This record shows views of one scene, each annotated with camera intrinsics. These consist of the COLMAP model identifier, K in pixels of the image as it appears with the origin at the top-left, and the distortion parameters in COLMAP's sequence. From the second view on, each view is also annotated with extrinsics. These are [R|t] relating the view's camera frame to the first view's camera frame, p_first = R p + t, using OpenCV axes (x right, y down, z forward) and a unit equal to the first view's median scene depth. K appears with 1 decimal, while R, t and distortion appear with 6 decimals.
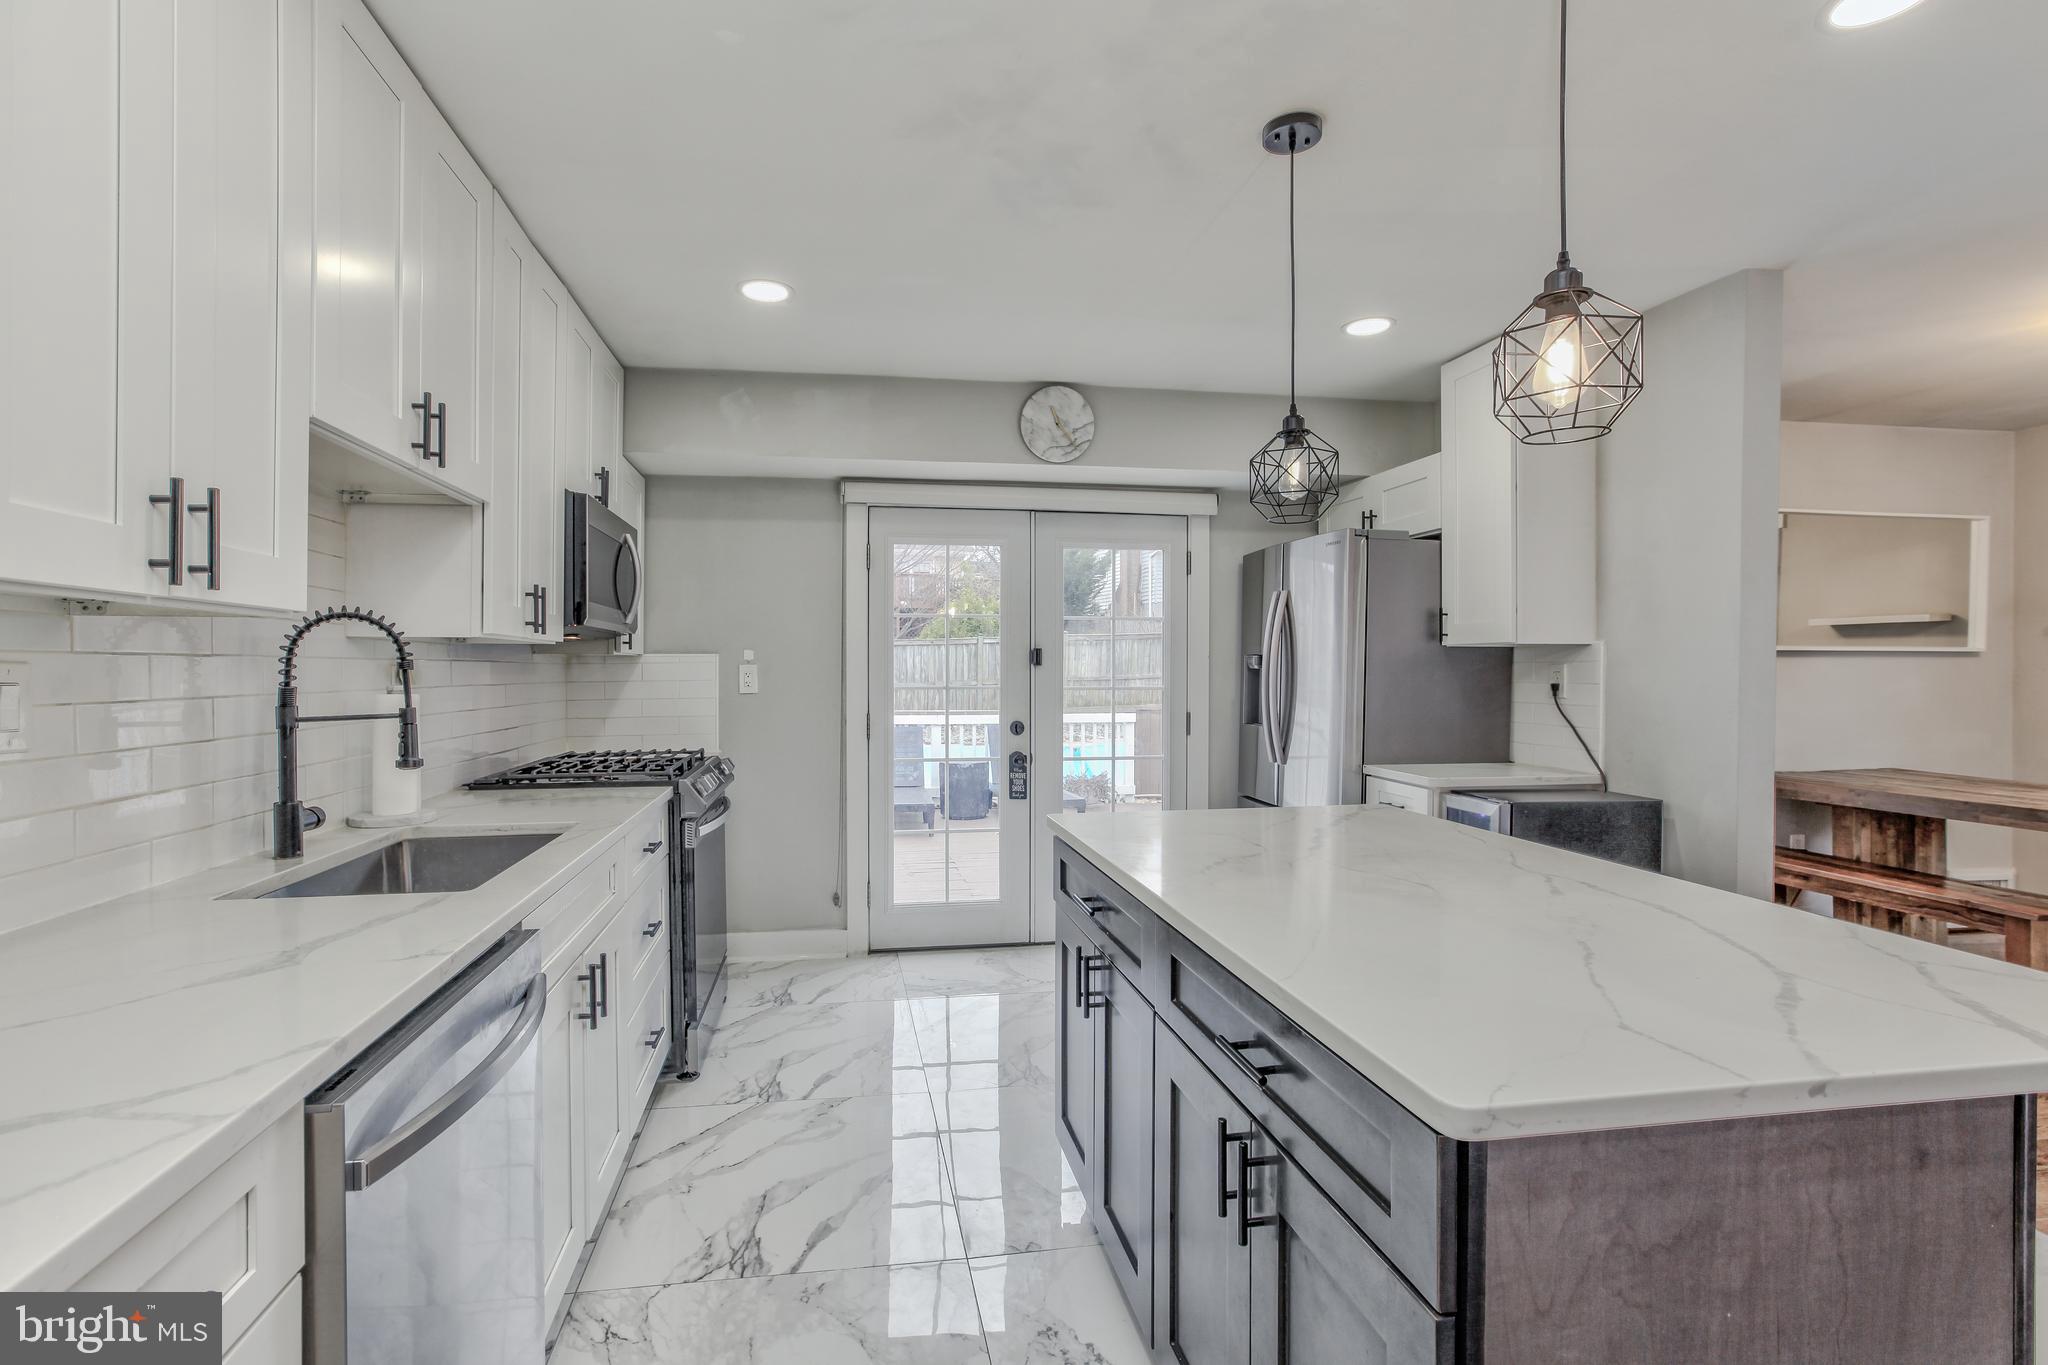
lens RADIAL K [[932.6, 0, 968.1], [0, 932.6, 675.6], [0, 0, 1]] dist [-0.033821, 0.006822]
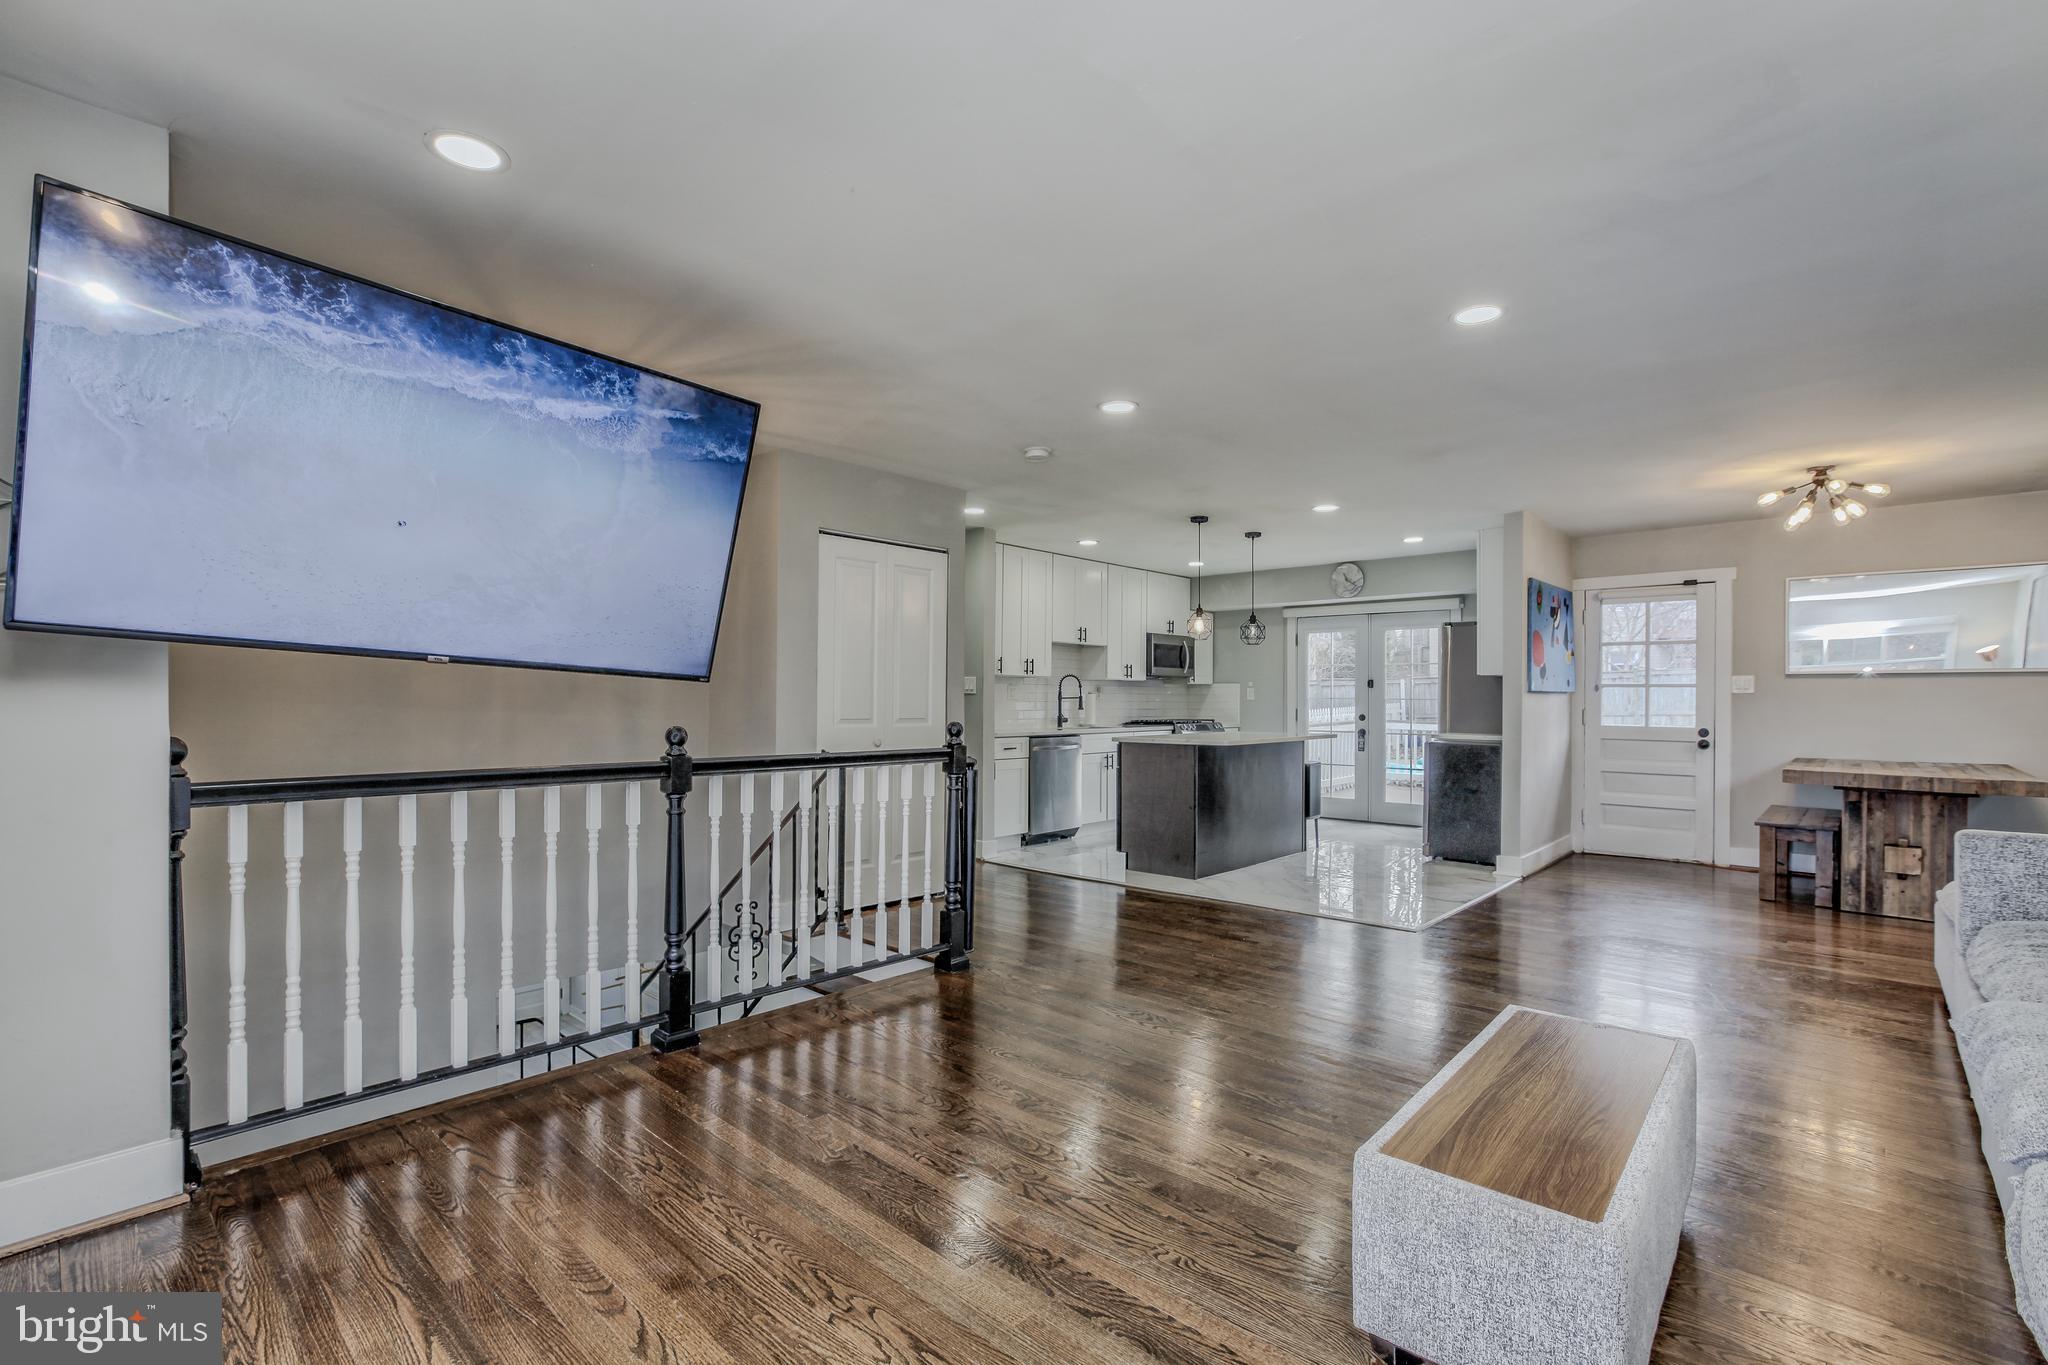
lens RADIAL K [[932.6, 0, 1027.6], [0, 932.6, 692.8], [0, 0, 1]] dist [-0.033821, 0.006822]
pose [[0.622436, -0.003473, -0.782663, 1.369089], [-0.011250, 0.999847, -0.013383, 0.040875], [0.782590, 0.017135, 0.622302, -0.998791]]
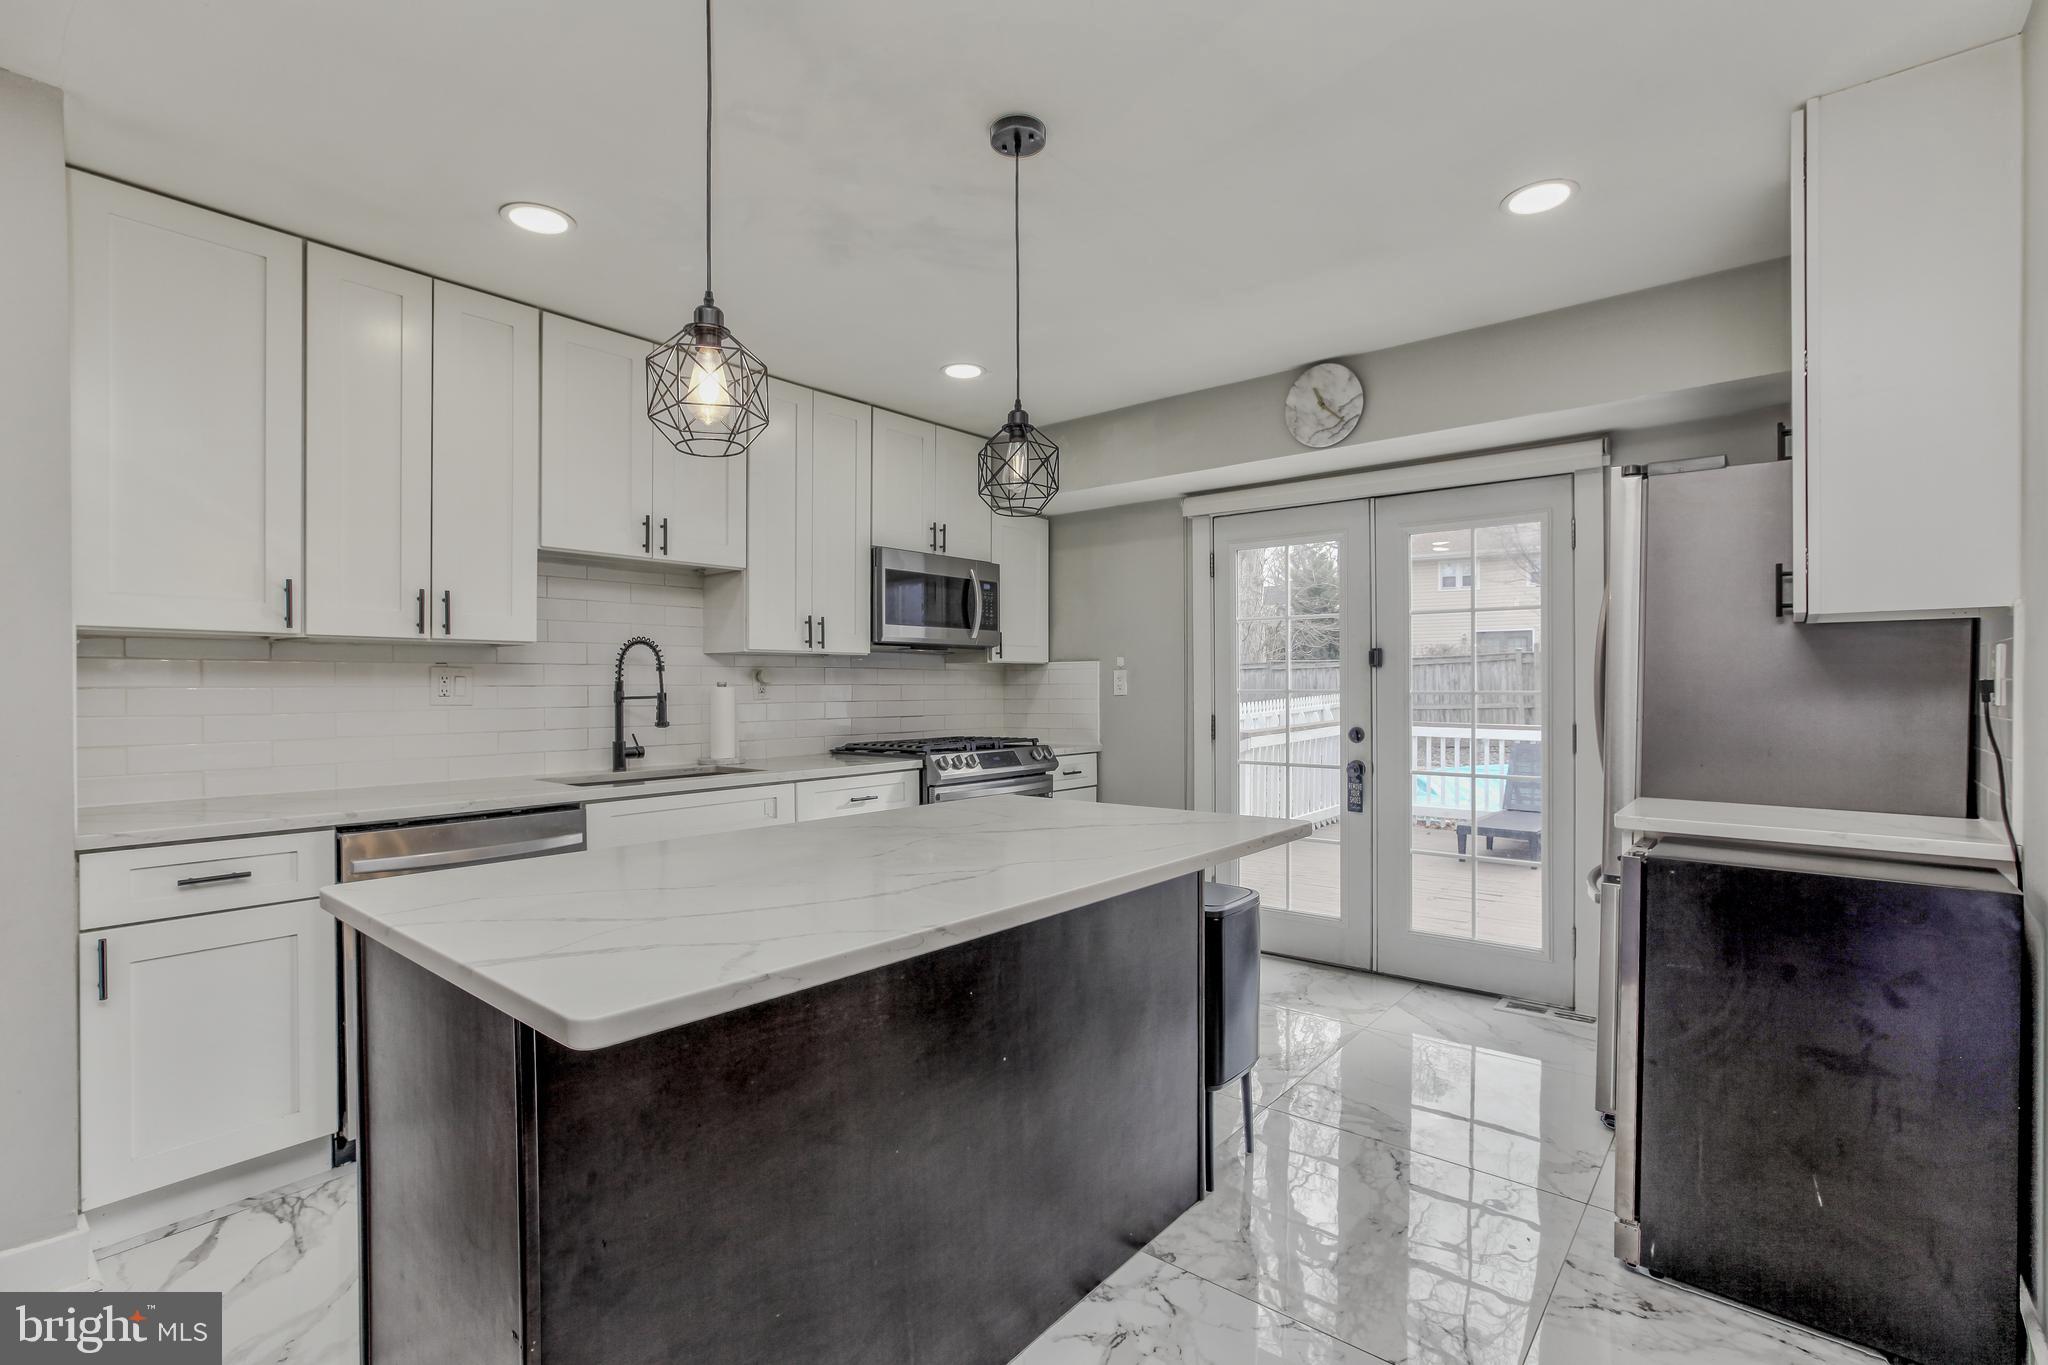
lens RADIAL K [[932.6, 0, 1035.6], [0, 932.6, 683.5], [0, 0, 1]] dist [-0.033821, 0.006822]
pose [[0.665711, -0.004837, -0.746194, 0.590633], [-0.002331, 0.999961, -0.008561, 0.015451], [0.746206, 0.007439, 0.665674, 0.171679]]
